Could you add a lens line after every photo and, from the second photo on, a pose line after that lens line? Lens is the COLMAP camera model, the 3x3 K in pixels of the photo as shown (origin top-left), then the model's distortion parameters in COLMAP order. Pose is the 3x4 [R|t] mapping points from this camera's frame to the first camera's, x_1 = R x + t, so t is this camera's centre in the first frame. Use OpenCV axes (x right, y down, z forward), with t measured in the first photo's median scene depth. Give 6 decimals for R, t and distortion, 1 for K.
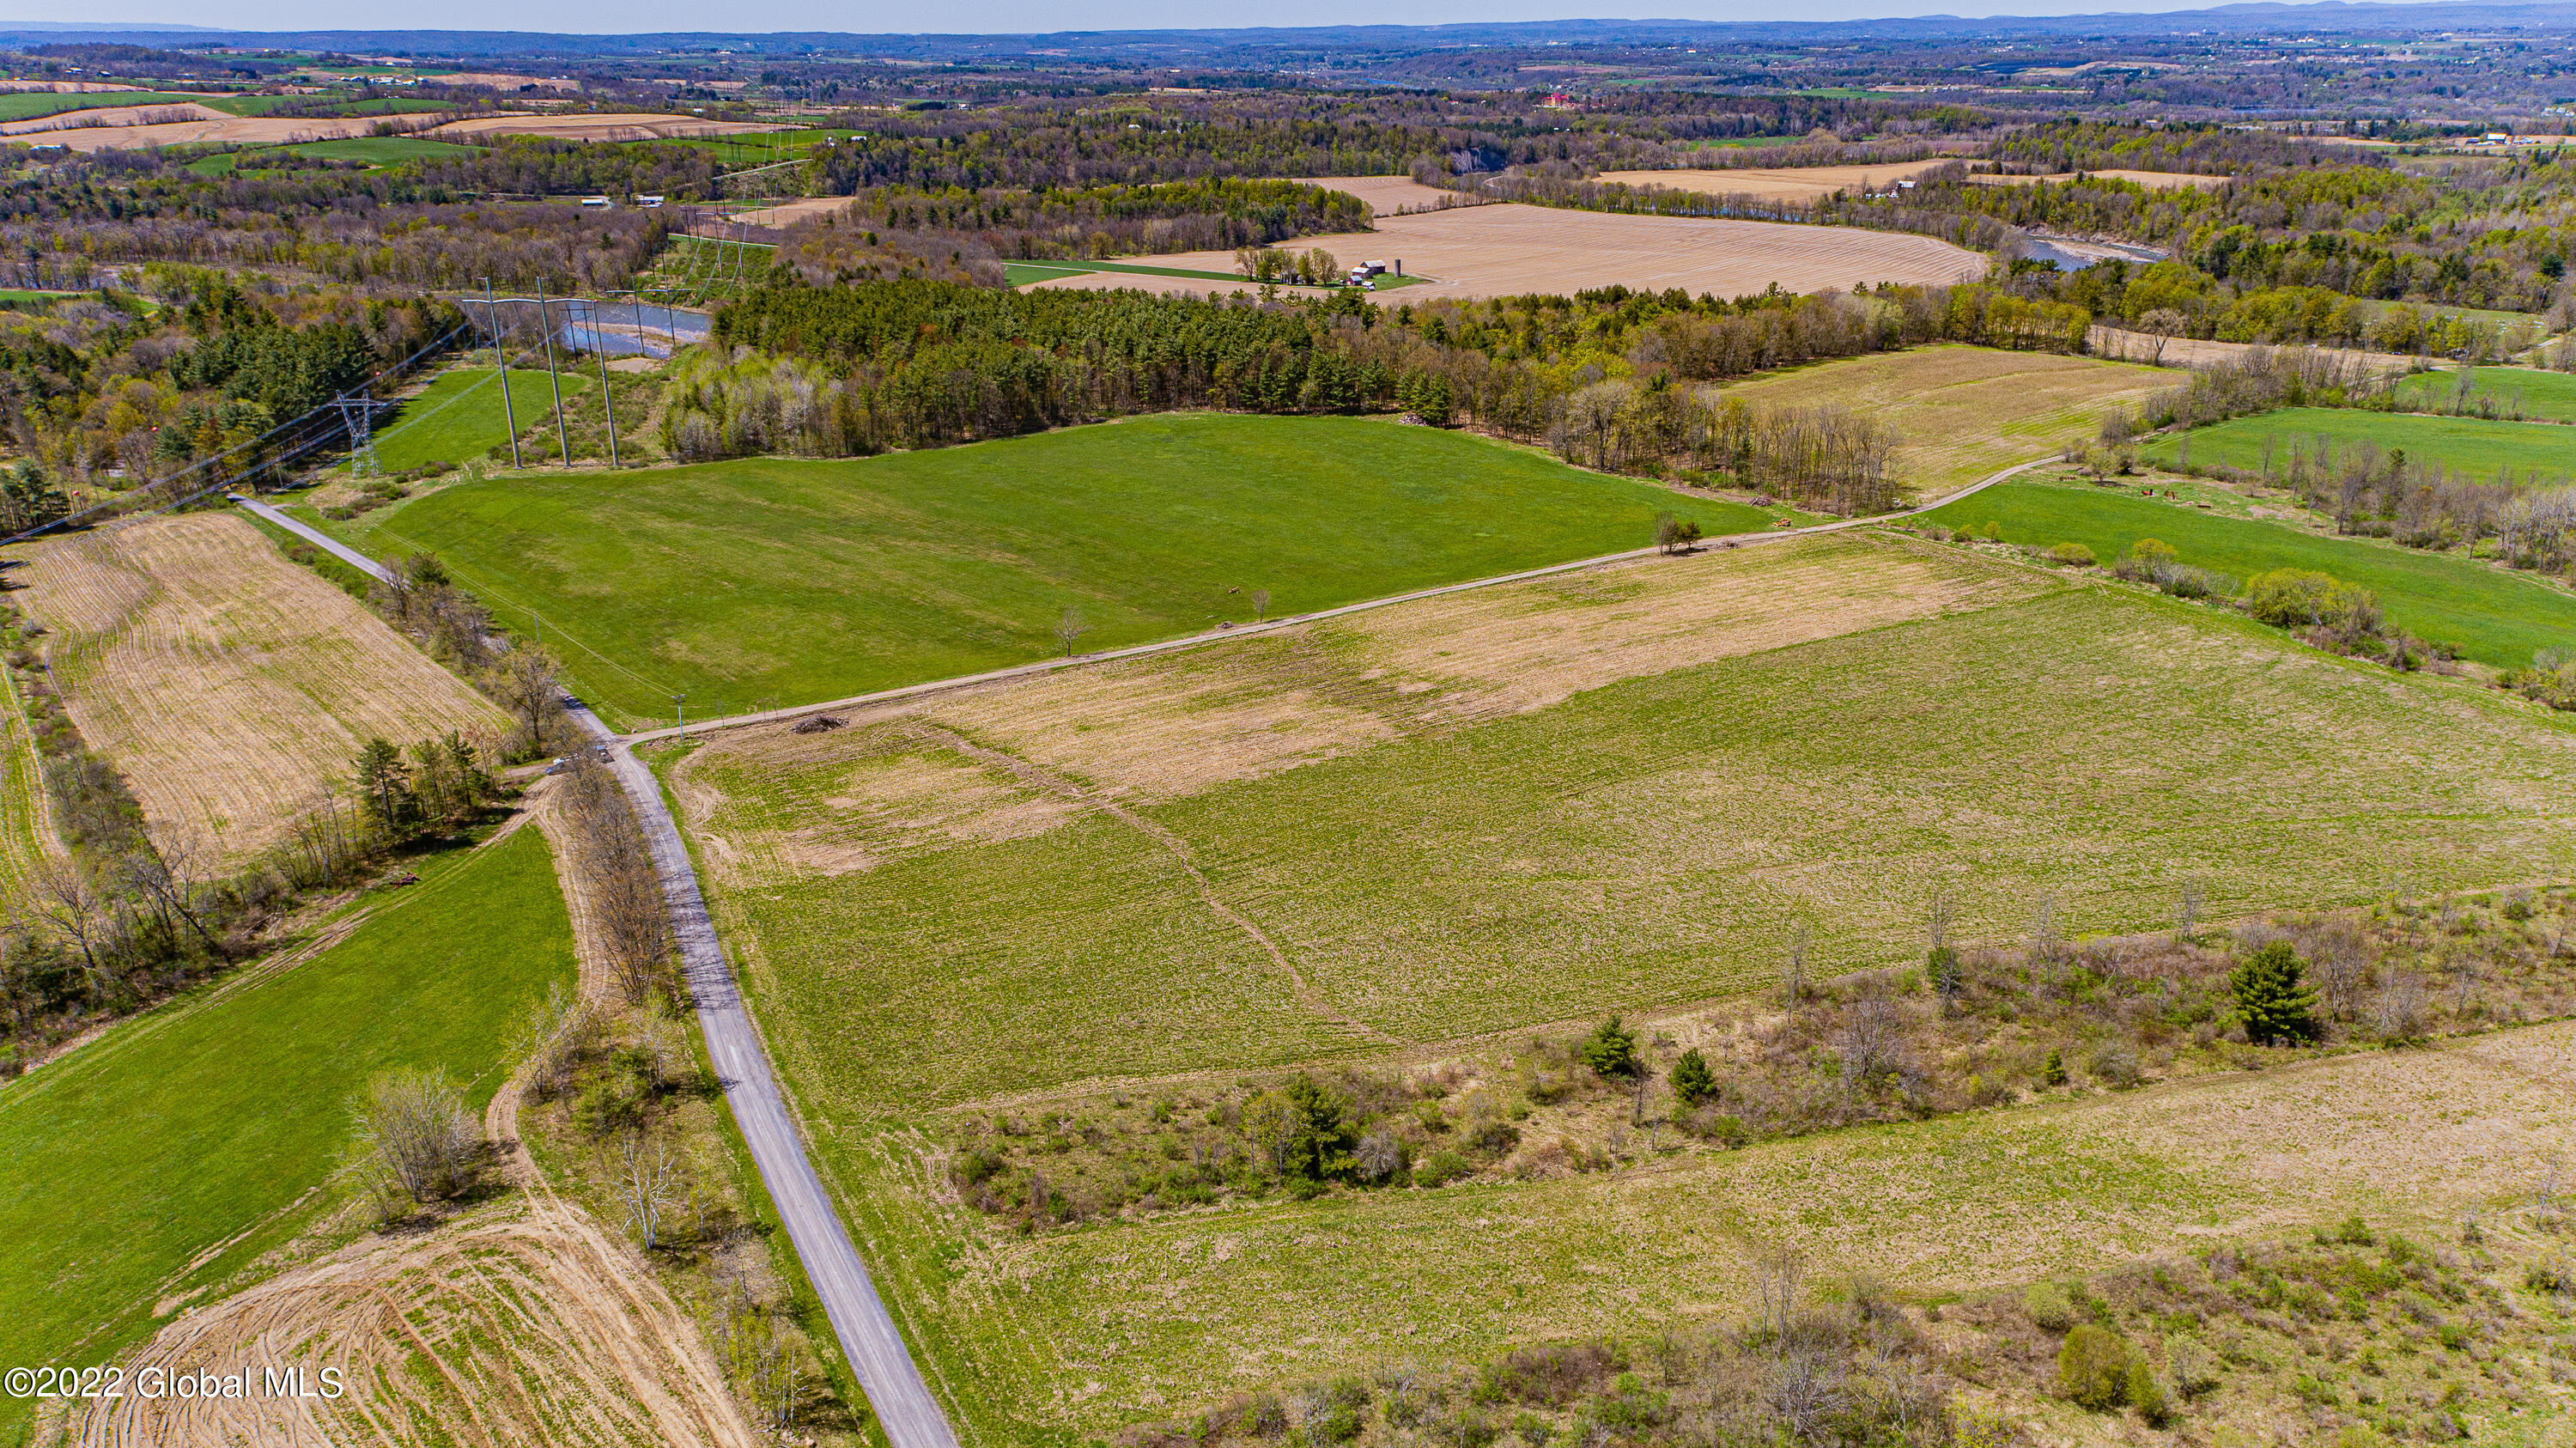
lens RADIAL K [[1728.3, 0, 1285.7], [0, 1728.3, 713.6], [0, 0, 1]] dist [0.014381, 0.013850]
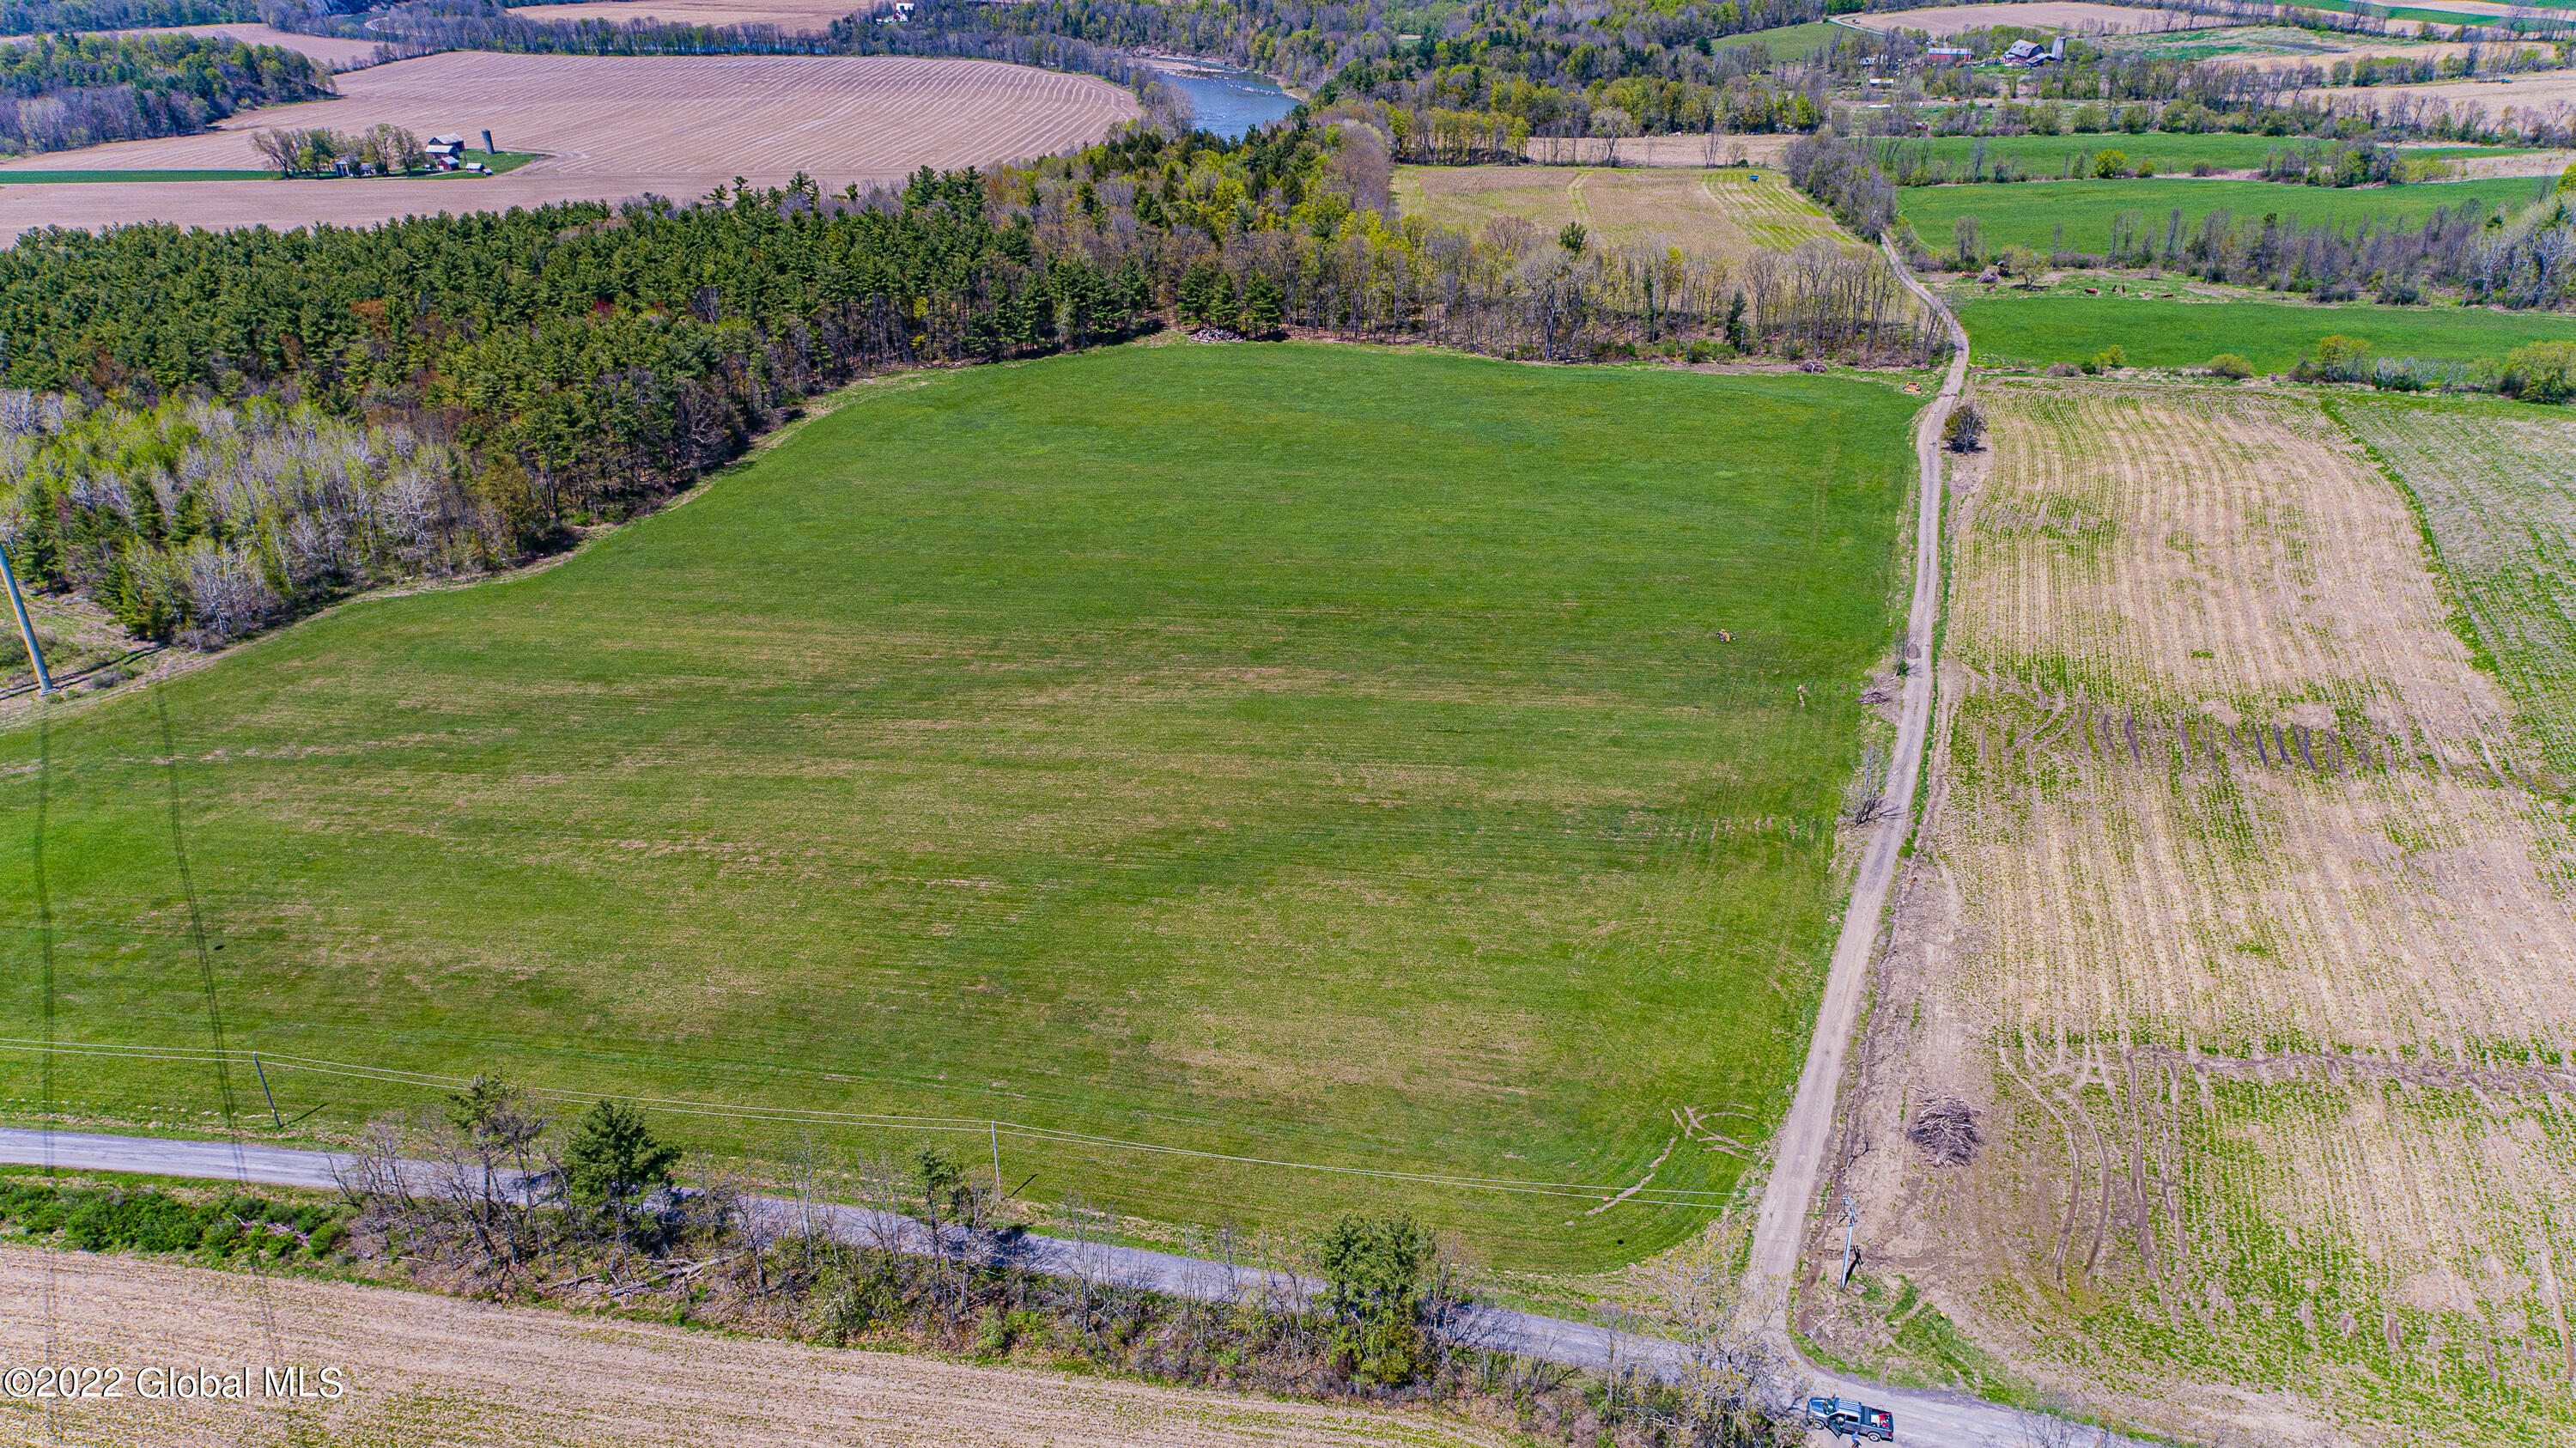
lens RADIAL K [[1727.2, 0, 1295.0], [0, 1727.2, 724.0], [0, 0, 1]] dist [0.015054, 0.013250]
pose [[0.781689, -0.280470, 0.557045, -0.280981], [0.228582, 0.959863, 0.162522, -0.097097], [-0.580270, 0.000289, 0.814424, 0.301075]]
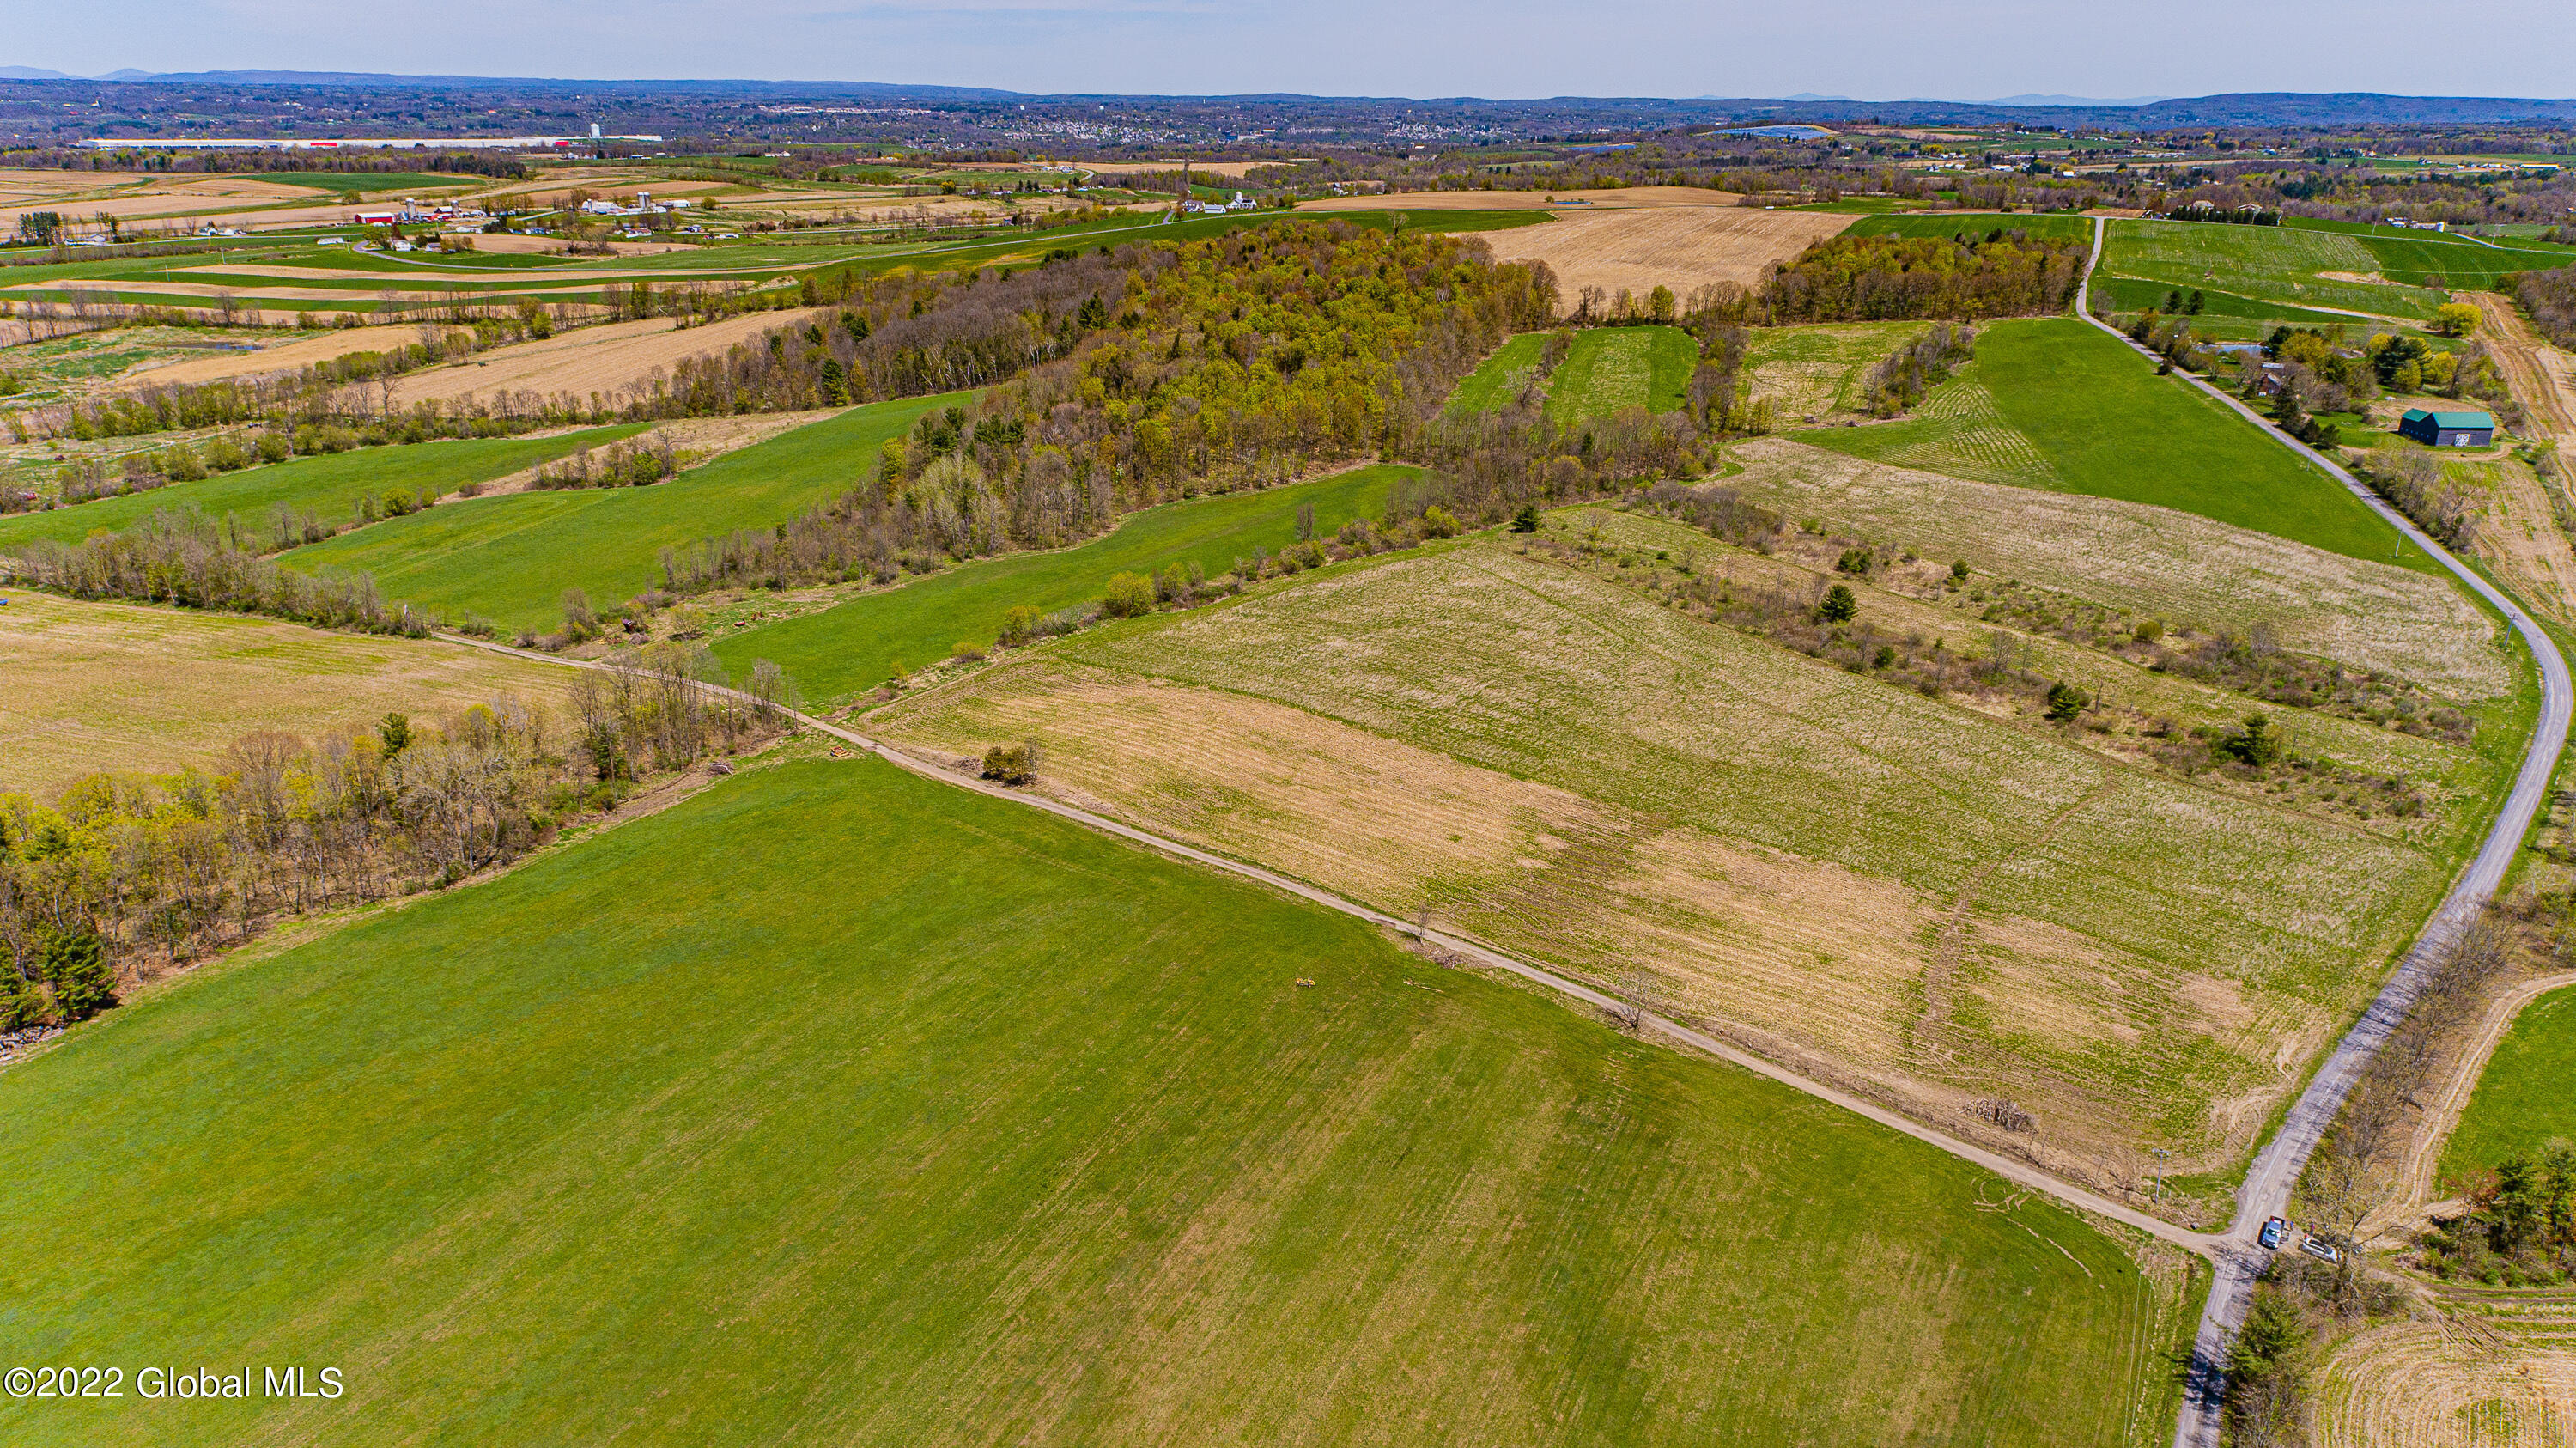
lens RADIAL K [[1720.3, 0, 1290.8], [0, 1720.3, 720.2], [0, 0, 1]] dist [0.014961, 0.014192]
pose [[-0.341764, -0.323253, 0.882443, -0.347727], [0.336044, 0.834867, 0.435972, -0.264351], [-0.877651, 0.445539, -0.176700, 0.579505]]
